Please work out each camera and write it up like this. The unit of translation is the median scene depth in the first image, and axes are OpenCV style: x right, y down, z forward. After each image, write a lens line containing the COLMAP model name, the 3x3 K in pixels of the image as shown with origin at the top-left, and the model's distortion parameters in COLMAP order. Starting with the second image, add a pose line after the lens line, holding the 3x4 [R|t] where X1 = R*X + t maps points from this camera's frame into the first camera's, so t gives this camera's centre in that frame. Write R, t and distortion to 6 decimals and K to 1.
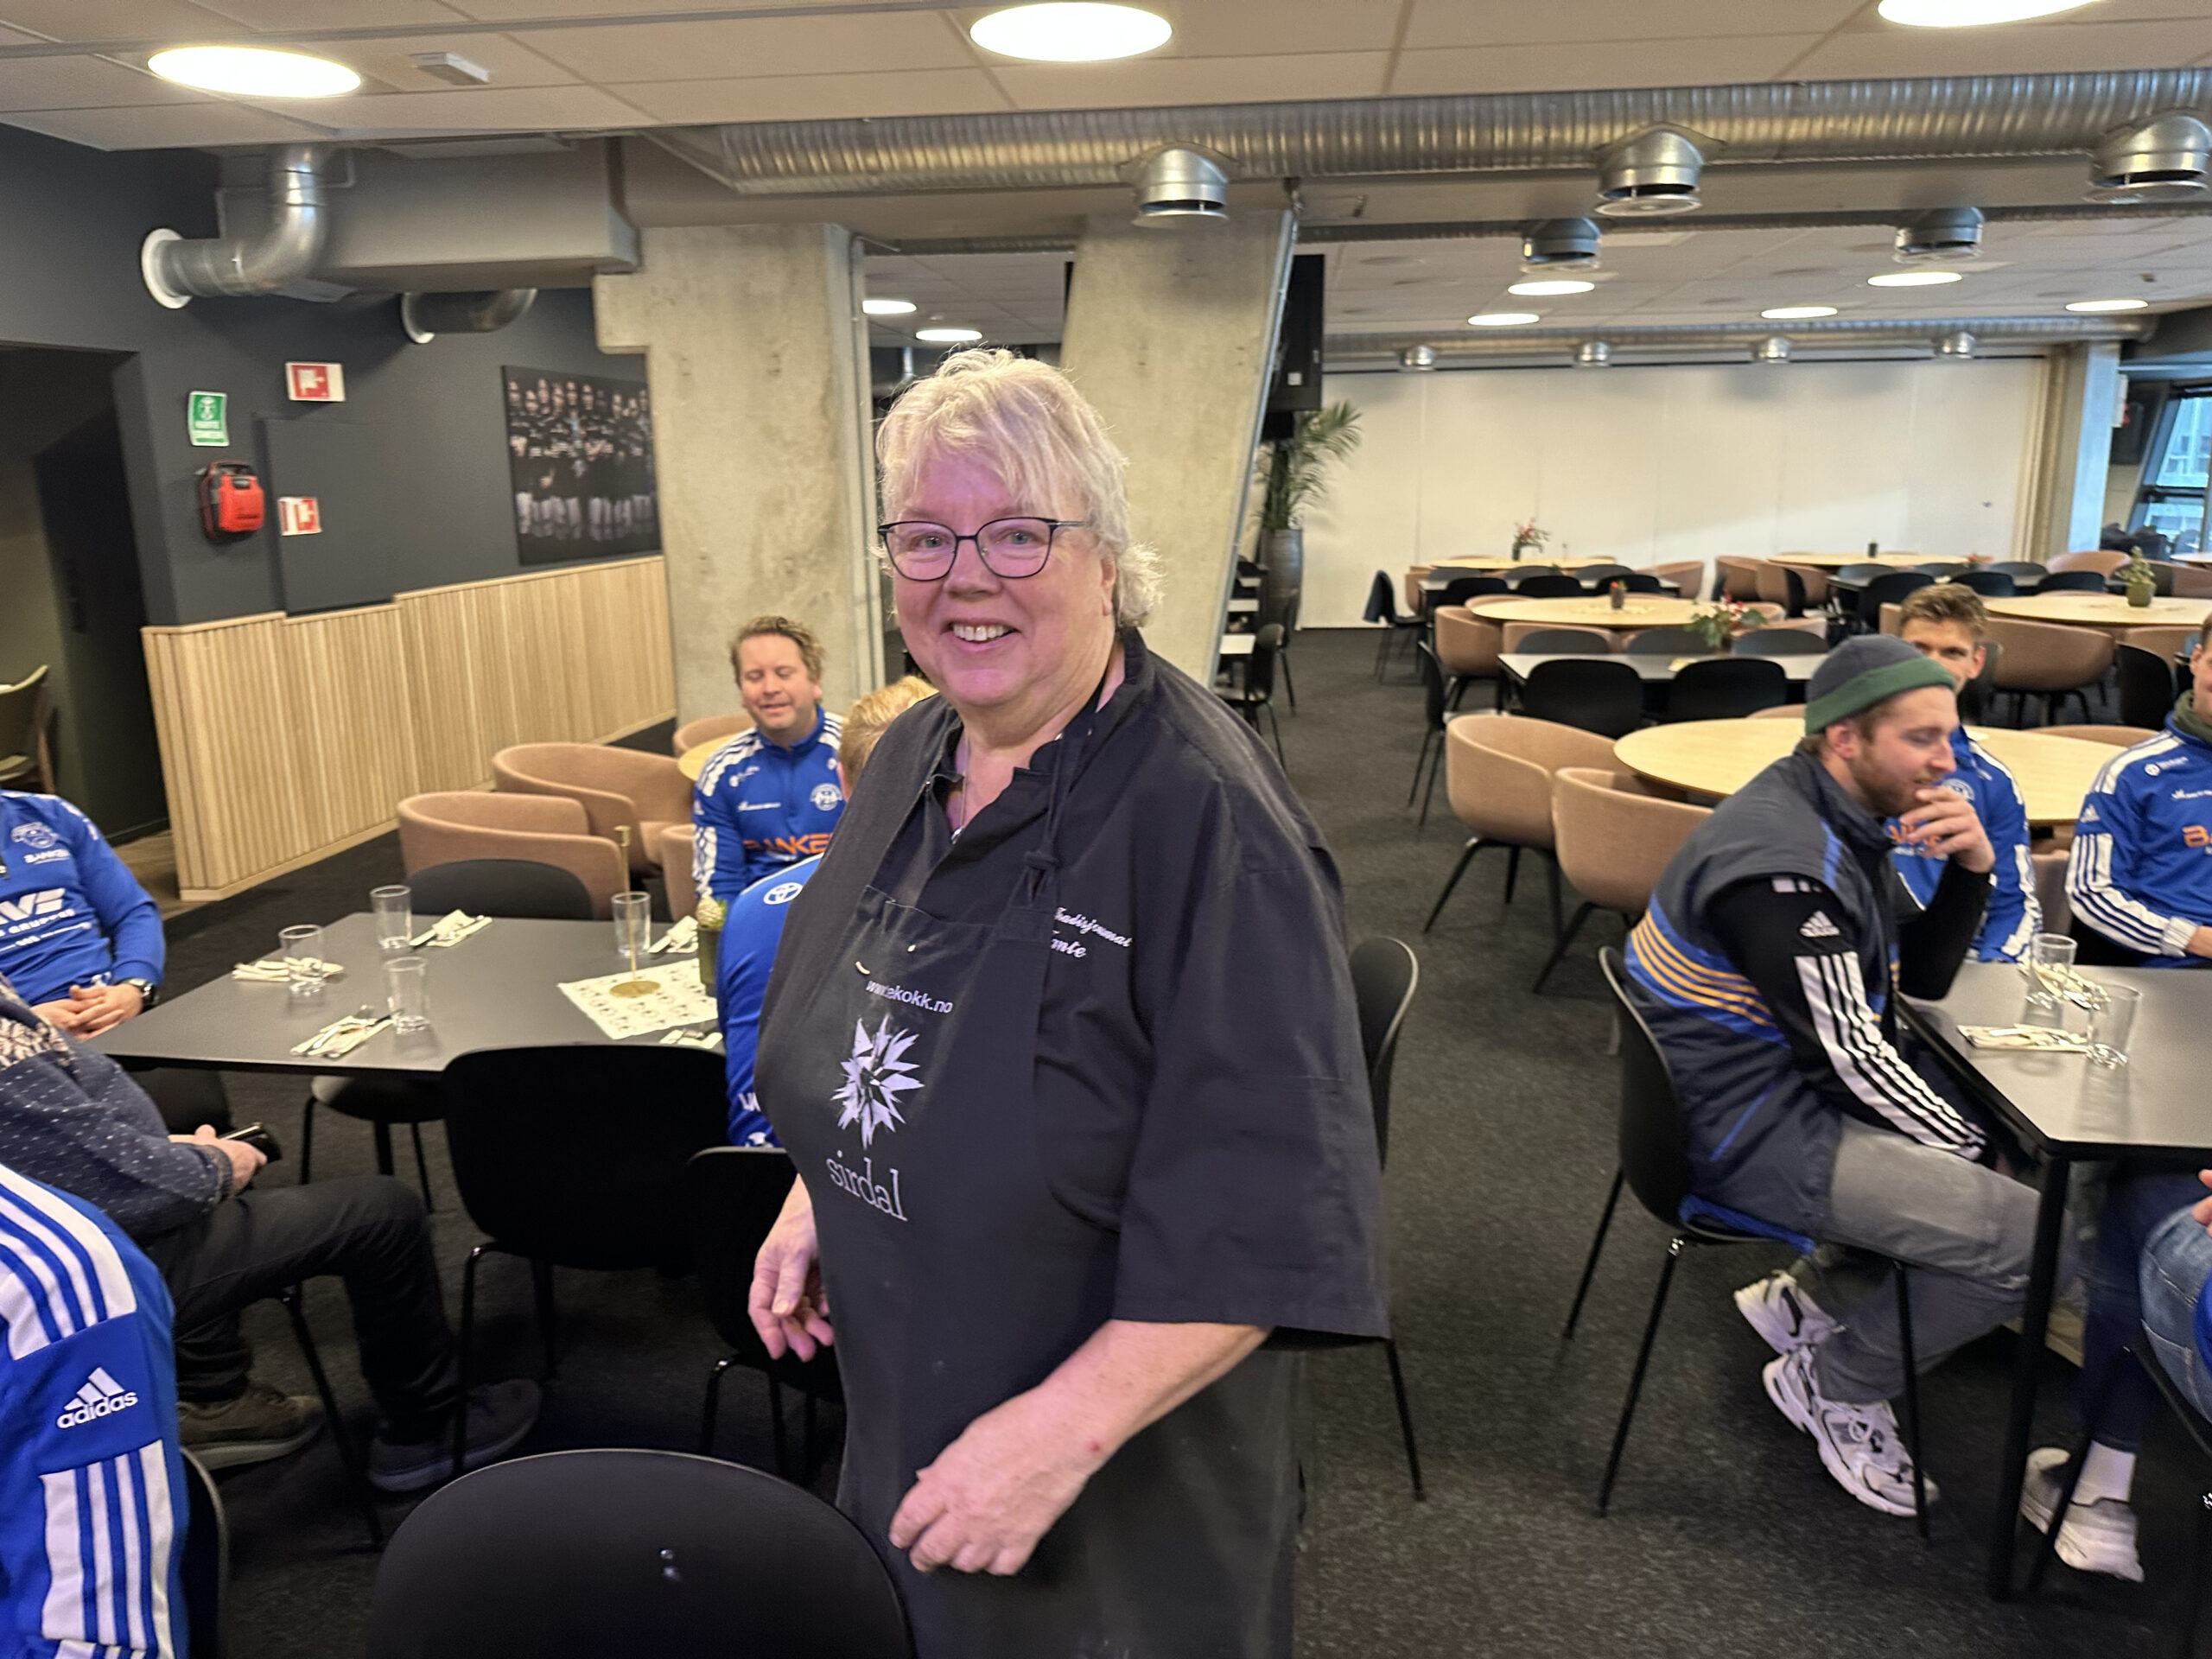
lens RADIAL K [[1647.2, 0, 1099.1], [0, 1647.2, 902.1], [0, 0, 1]] dist [0.010562, -0.069189]
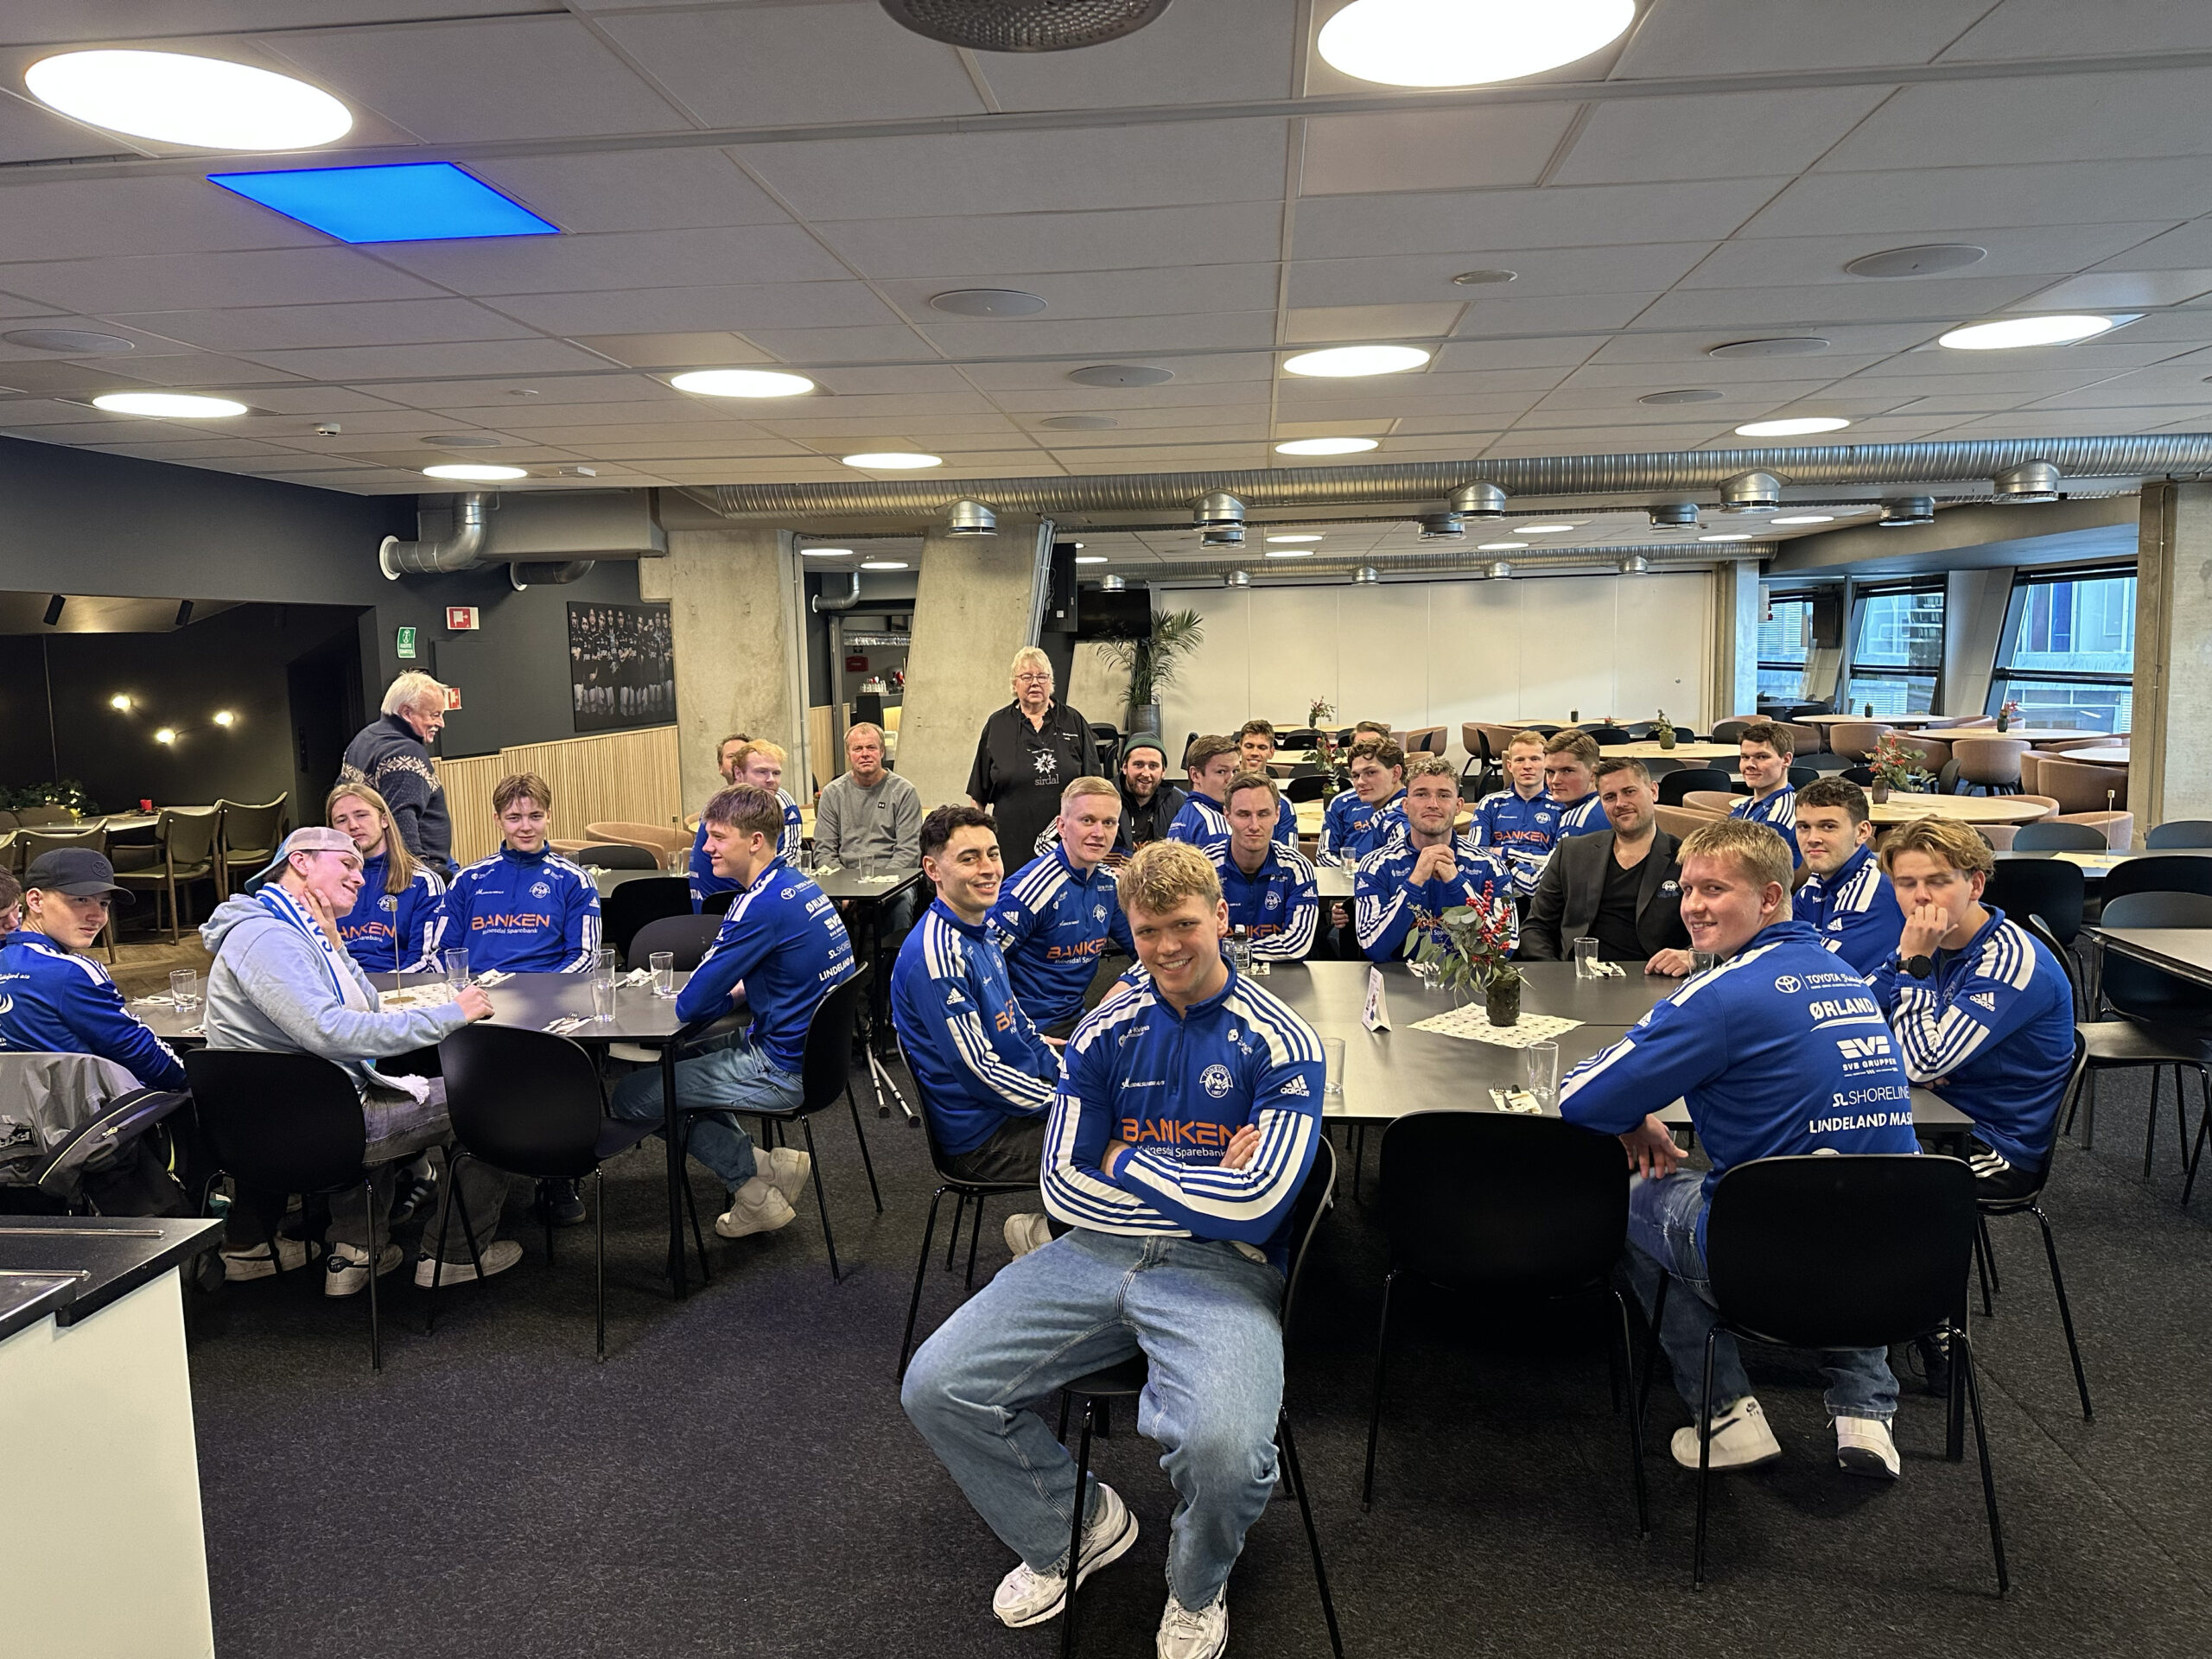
lens RADIAL K [[1495.9, 0, 1106.0], [0, 1495.9, 829.5], [0, 0, 1]] dist [0.002581, -0.034086]
pose [[0.999174, -0.013364, 0.038384, 0.101758], [0.018680, 0.989741, -0.141649, 0.113400], [-0.036097, 0.142249, 0.989173, -0.464126]]
